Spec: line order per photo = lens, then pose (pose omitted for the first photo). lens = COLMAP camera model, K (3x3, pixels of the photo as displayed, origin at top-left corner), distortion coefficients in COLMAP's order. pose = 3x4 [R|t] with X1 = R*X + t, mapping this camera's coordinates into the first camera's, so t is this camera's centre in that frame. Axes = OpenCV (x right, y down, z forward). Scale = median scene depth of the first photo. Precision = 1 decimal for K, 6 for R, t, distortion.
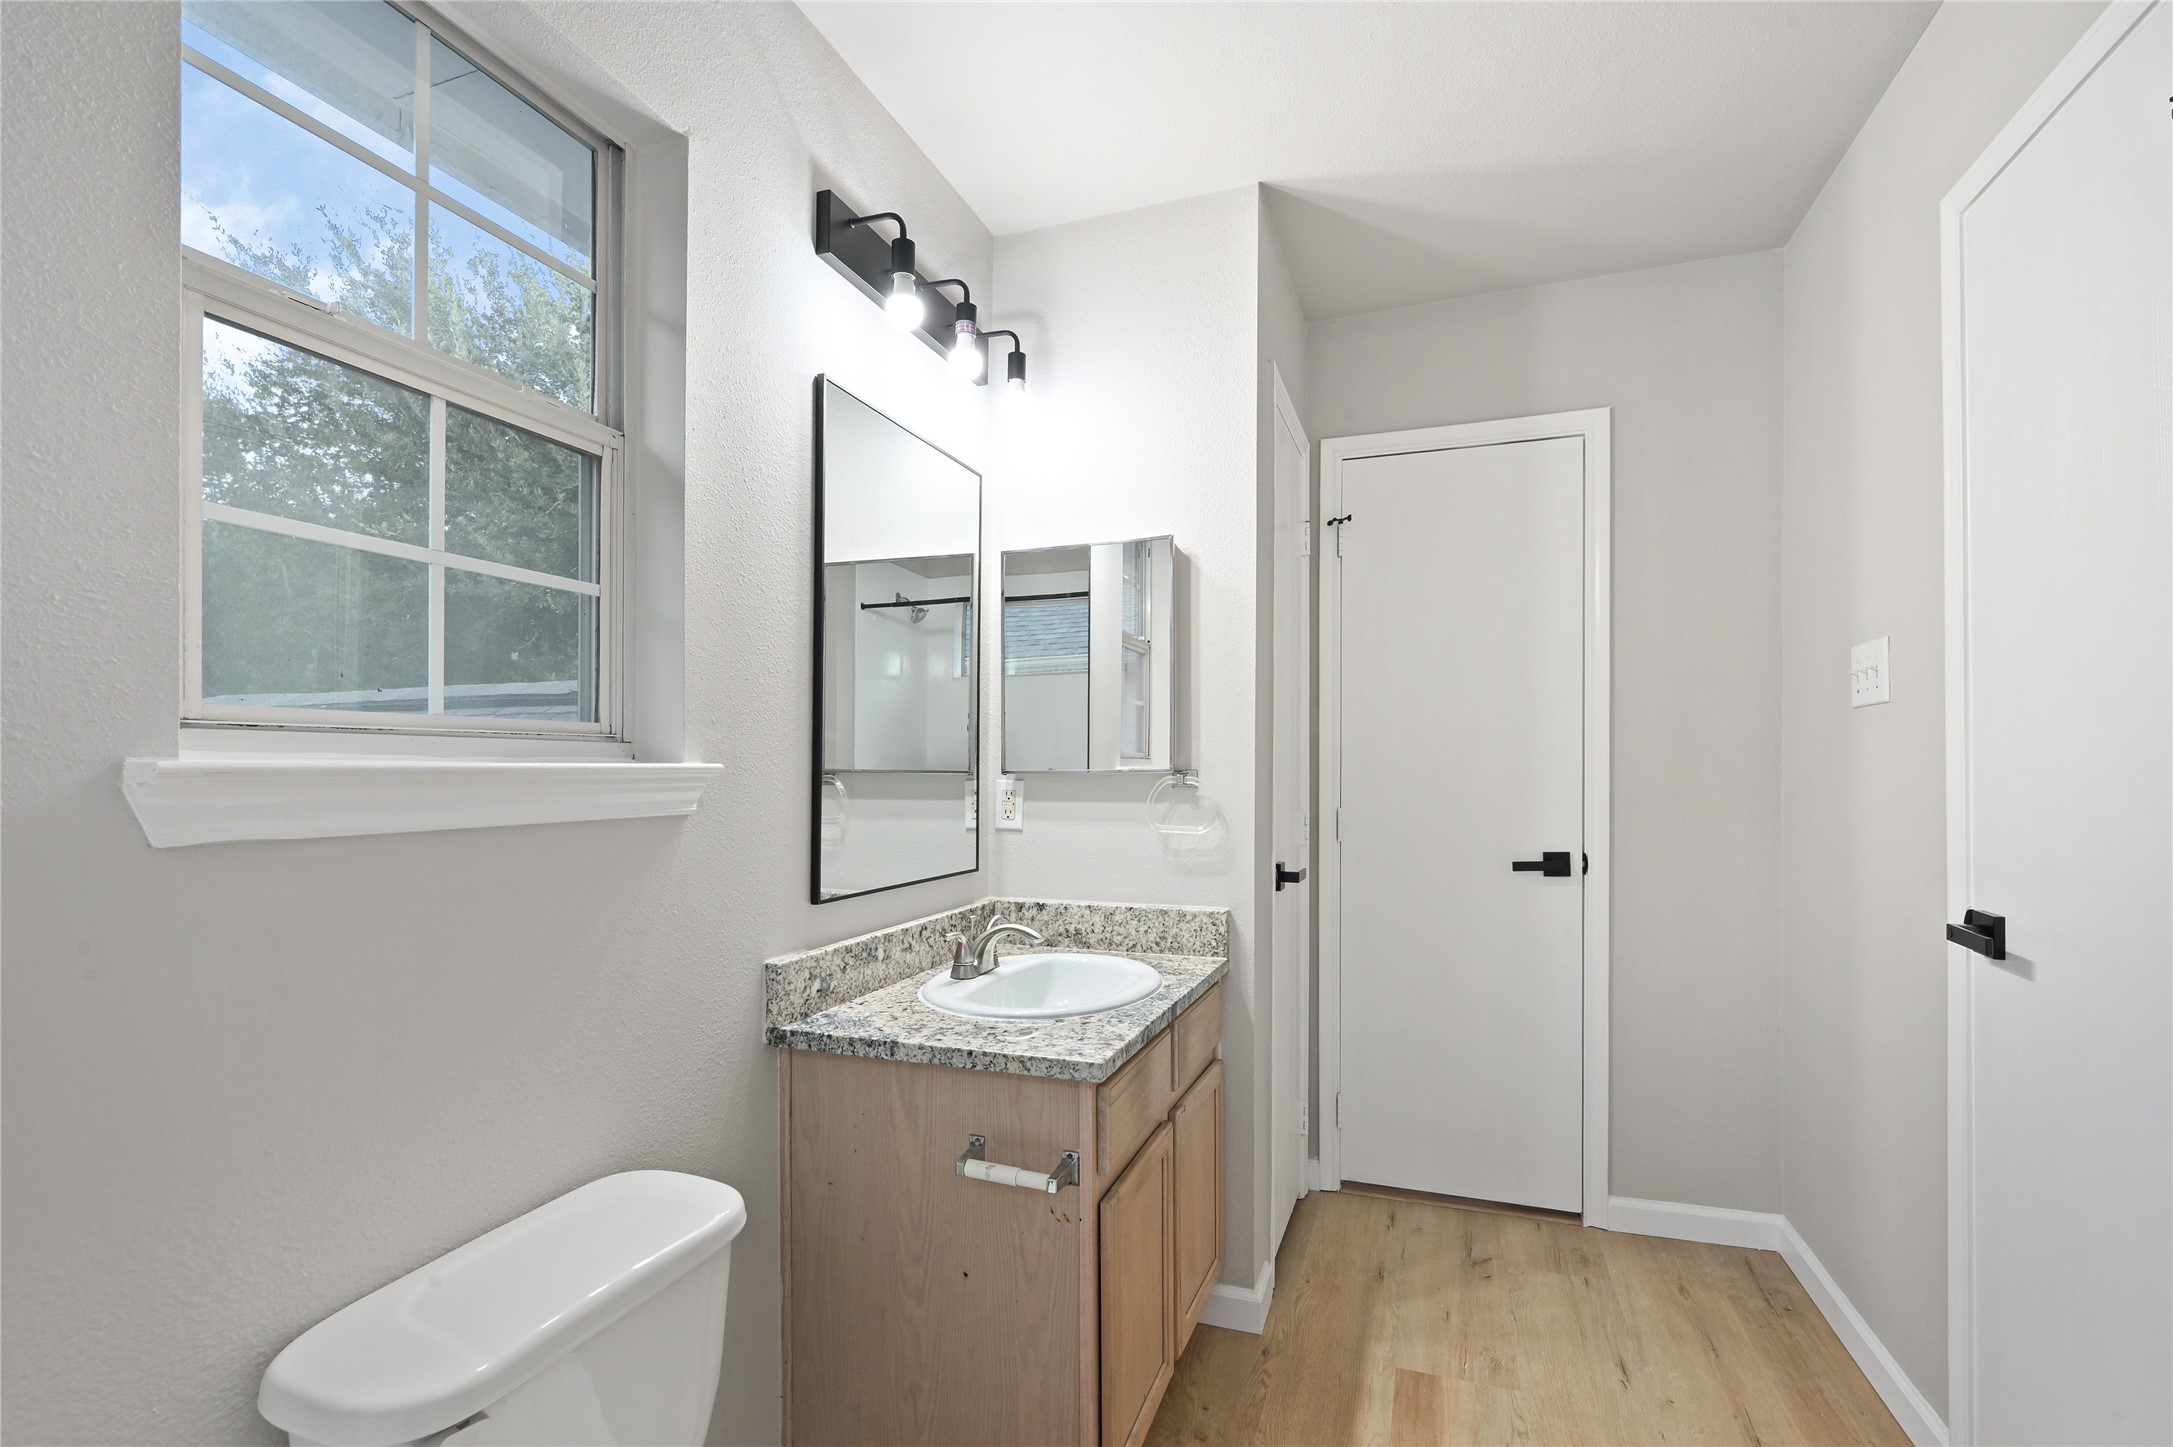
lens RADIAL K [[1004.0, 0, 1086.0], [0, 1004.0, 765.3], [0, 0, 1]] dist [-0.000178, -0.000057]
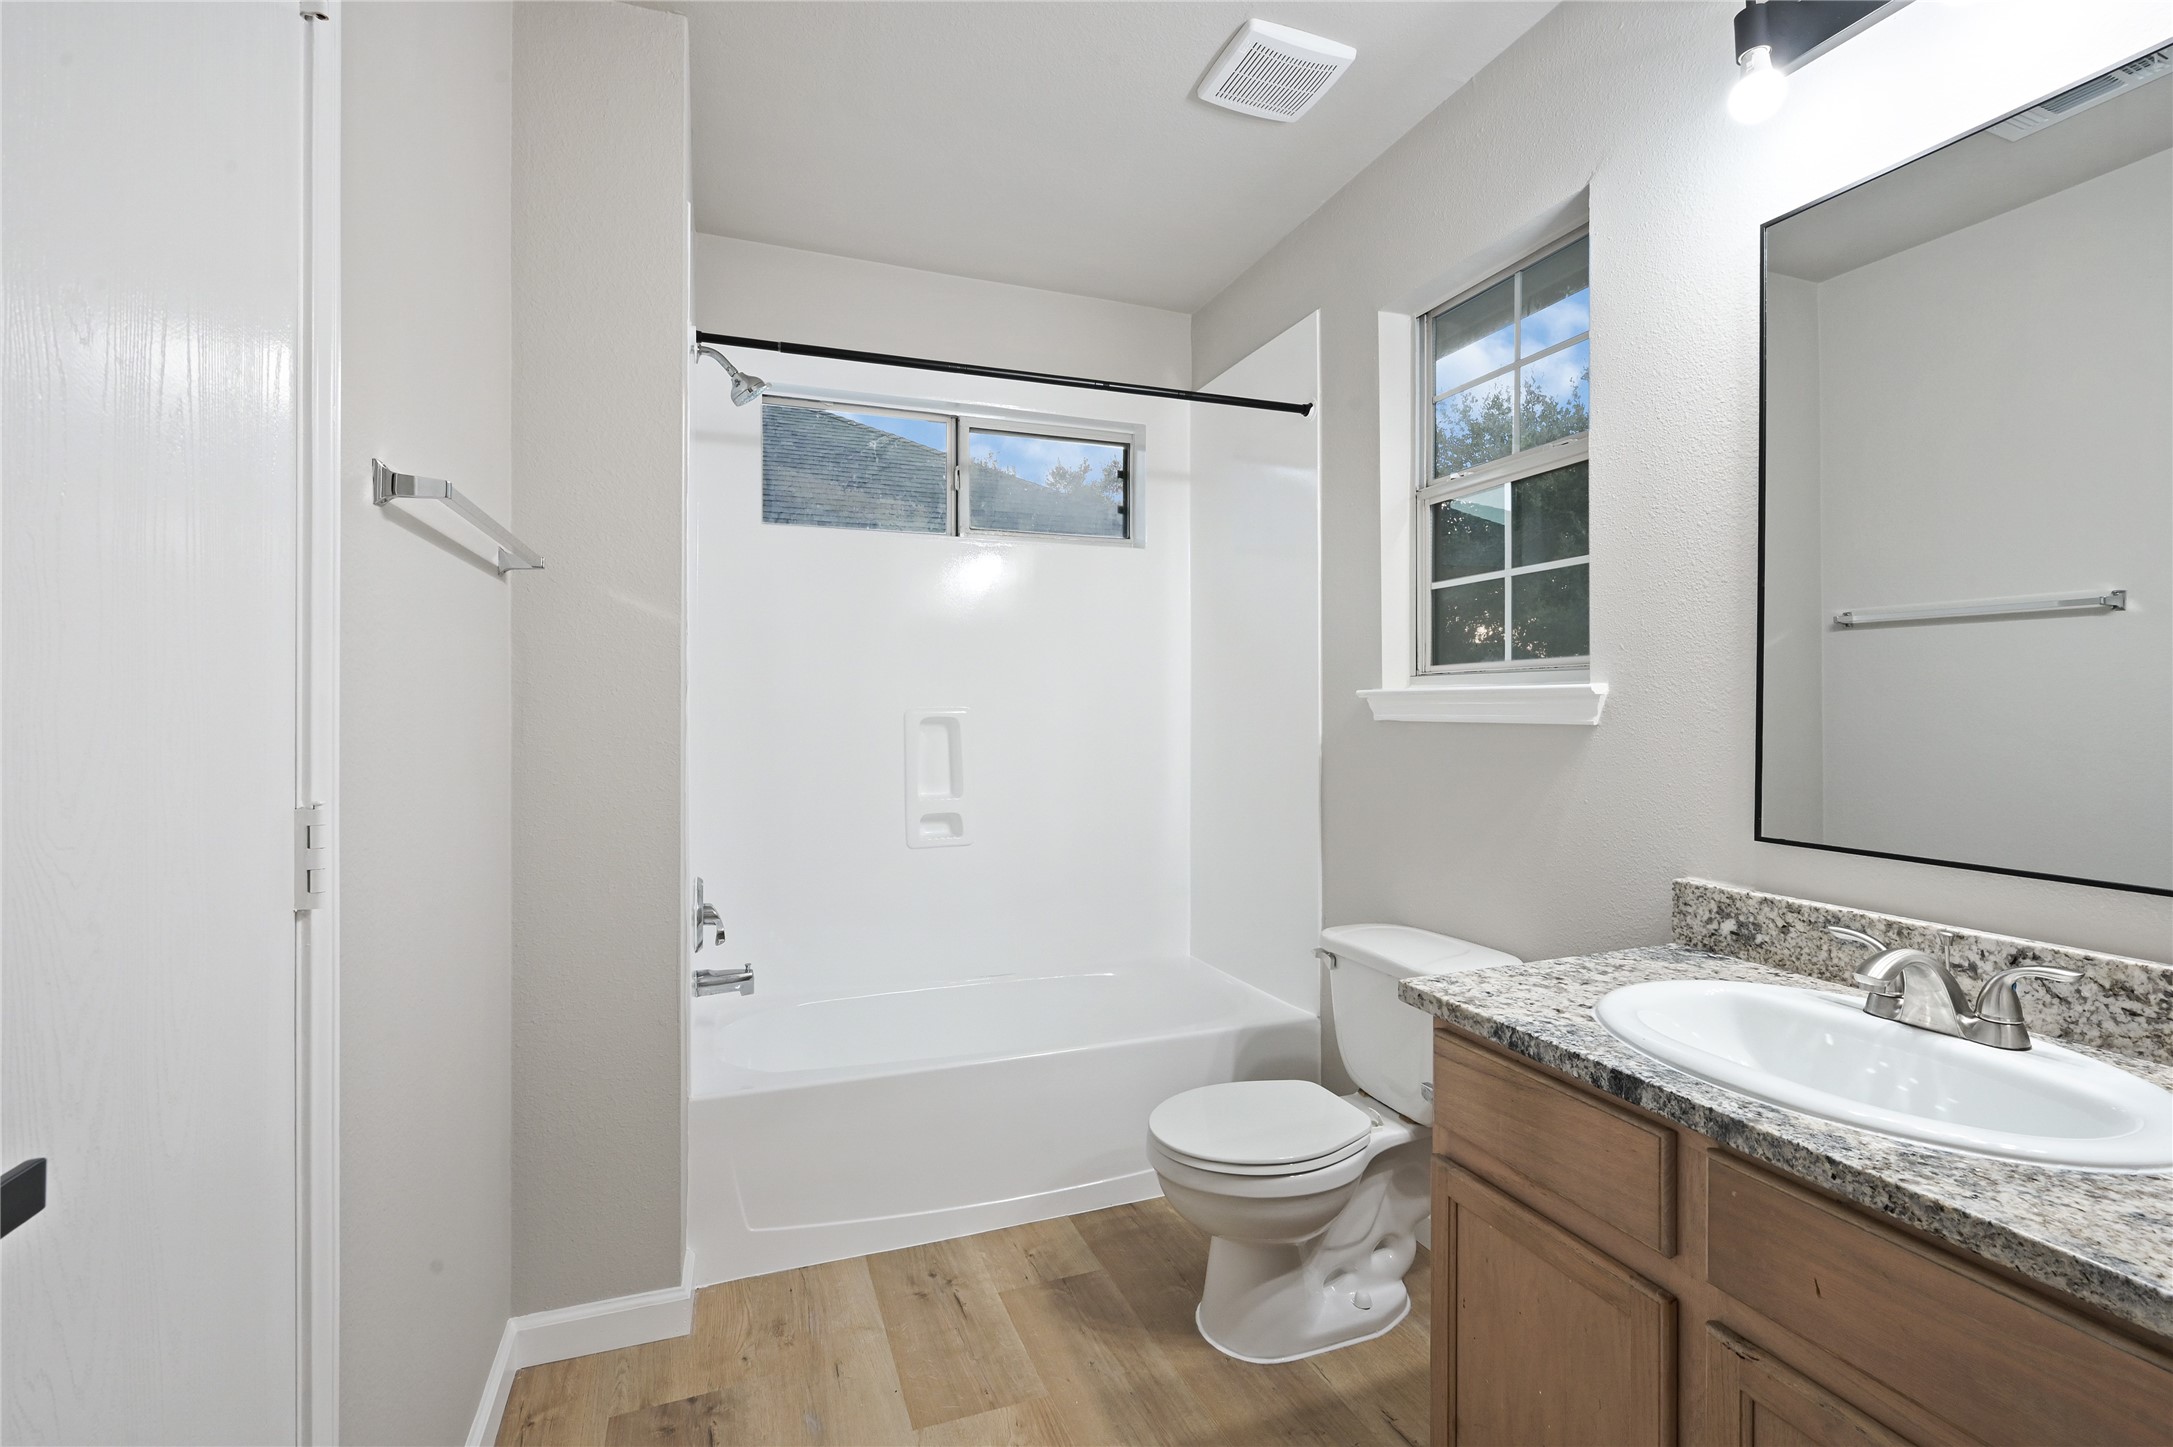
lens RADIAL K [[987.1, 0, 1088.5], [0, 987.1, 700.6], [0, 0, 1]] dist [-0.000340, -0.000089]
pose [[-0.758757, 0.001375, -0.651372, 0.759676], [0.004565, 0.999984, -0.003206, 0.016808], [0.651357, -0.005406, -0.758752, 1.317284]]
